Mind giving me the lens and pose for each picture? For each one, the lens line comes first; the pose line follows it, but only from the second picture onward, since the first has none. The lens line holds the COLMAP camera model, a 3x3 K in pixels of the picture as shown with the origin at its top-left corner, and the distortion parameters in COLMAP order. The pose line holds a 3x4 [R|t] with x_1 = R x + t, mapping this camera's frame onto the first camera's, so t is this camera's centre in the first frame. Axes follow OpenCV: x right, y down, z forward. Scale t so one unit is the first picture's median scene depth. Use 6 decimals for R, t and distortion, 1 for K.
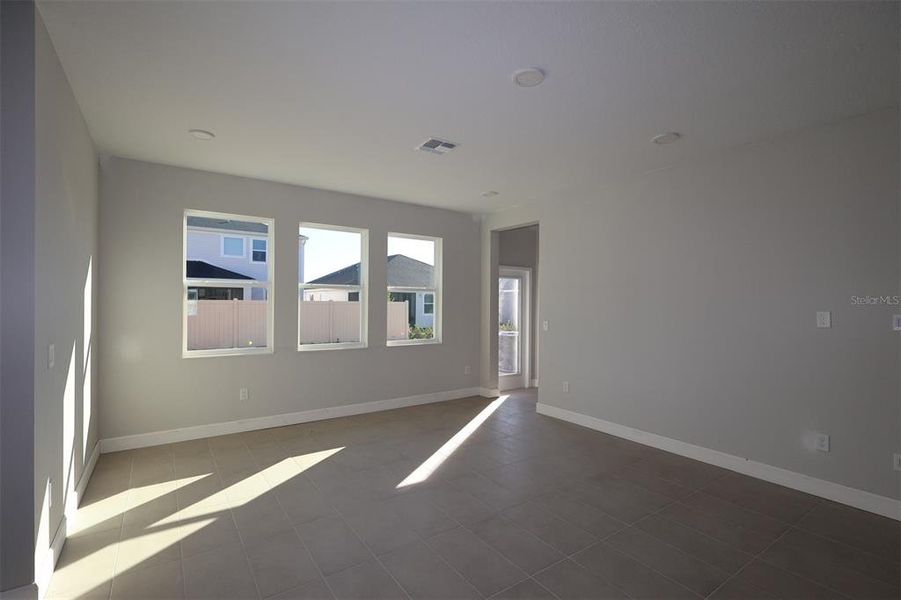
lens RADIAL K [[412.9, 0, 450.5], [0, 412.9, 300.0], [0, 0, 1]] dist [-0.000205, -0.000231]
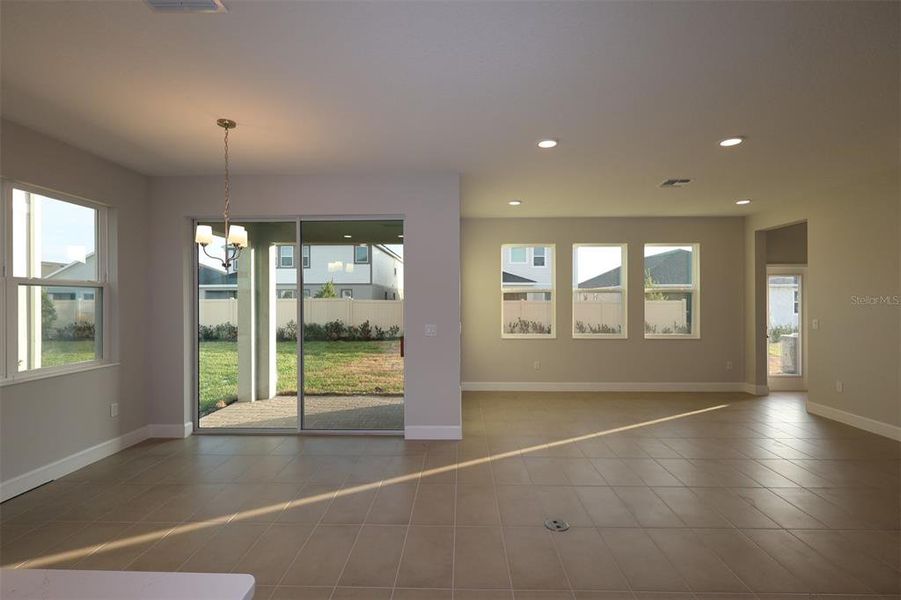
lens RADIAL K [[429.3, 0, 450.5], [0, 429.3, 300.0], [0, 0, 1]] dist [-0.005410, -0.001369]
pose [[0.807882, -0.005861, -0.589315, 0.118200], [0.006453, 0.999979, -0.001100, -0.000547], [0.589308, -0.002915, 0.807903, -0.323009]]
